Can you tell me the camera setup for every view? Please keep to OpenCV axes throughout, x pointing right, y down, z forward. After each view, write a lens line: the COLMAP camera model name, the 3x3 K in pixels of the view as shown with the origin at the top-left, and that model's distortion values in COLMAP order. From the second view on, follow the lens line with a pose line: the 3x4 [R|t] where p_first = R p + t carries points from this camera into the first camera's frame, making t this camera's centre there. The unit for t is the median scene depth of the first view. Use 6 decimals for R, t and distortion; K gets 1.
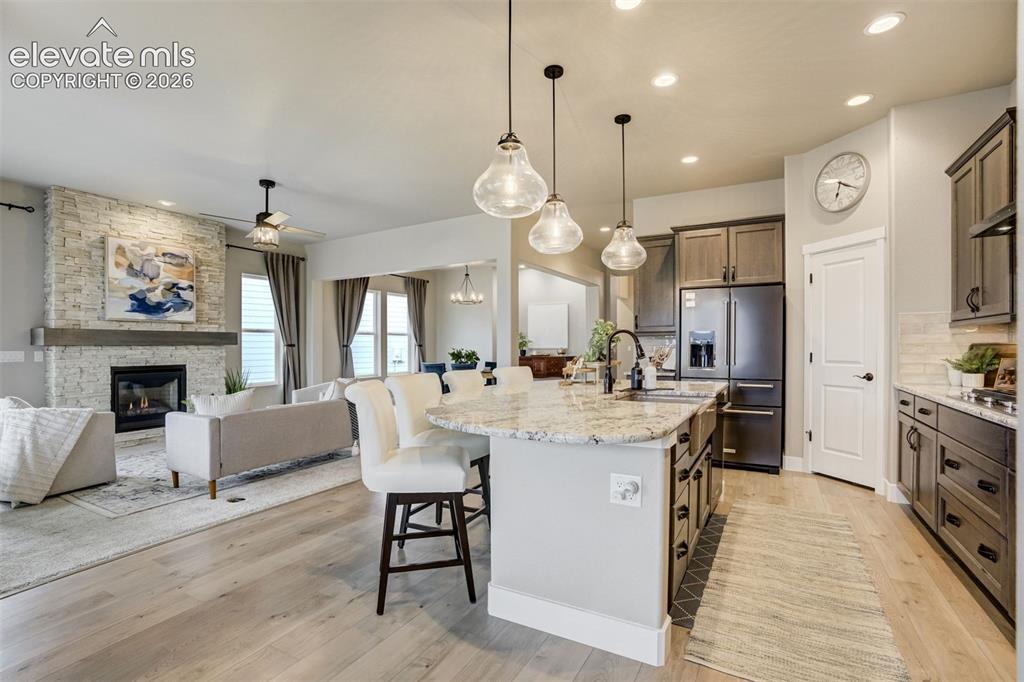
lens RADIAL K [[476.1, 0, 516.5], [0, 476.1, 341.8], [0, 0, 1]] dist [-0.063089, 0.028848]
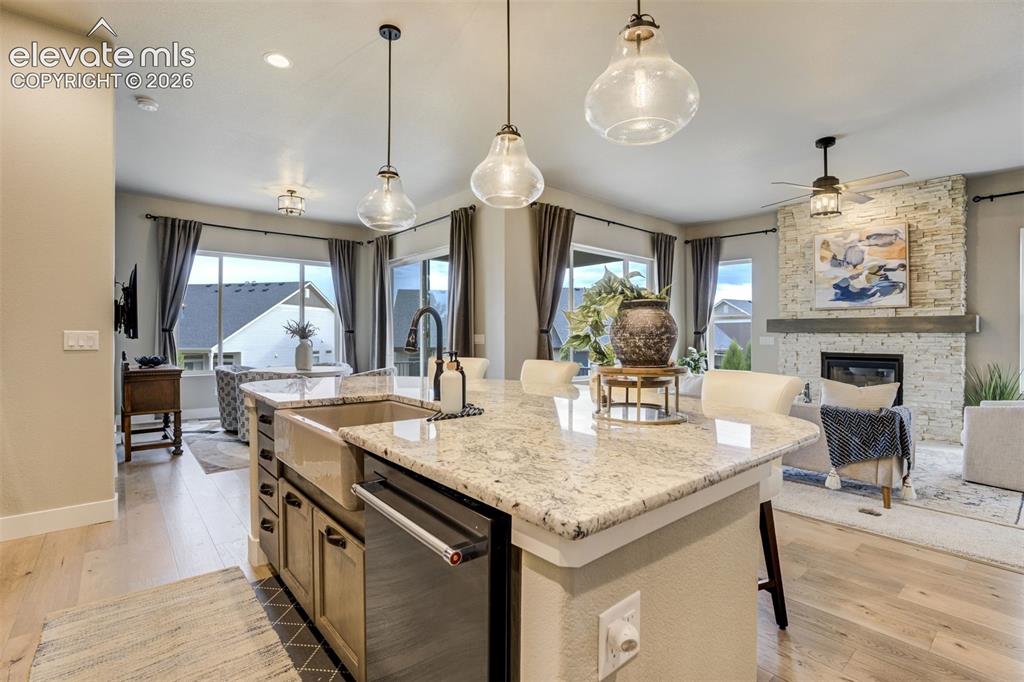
lens RADIAL K [[476.1, 0, 516.5], [0, 476.1, 341.8], [0, 0, 1]] dist [-0.063089, 0.028848]
pose [[-0.357840, 0.017492, -0.933619, 0.396708], [0.006353, 0.999847, 0.016298, 0.006511], [0.933761, -0.000099, -0.357897, 0.669341]]
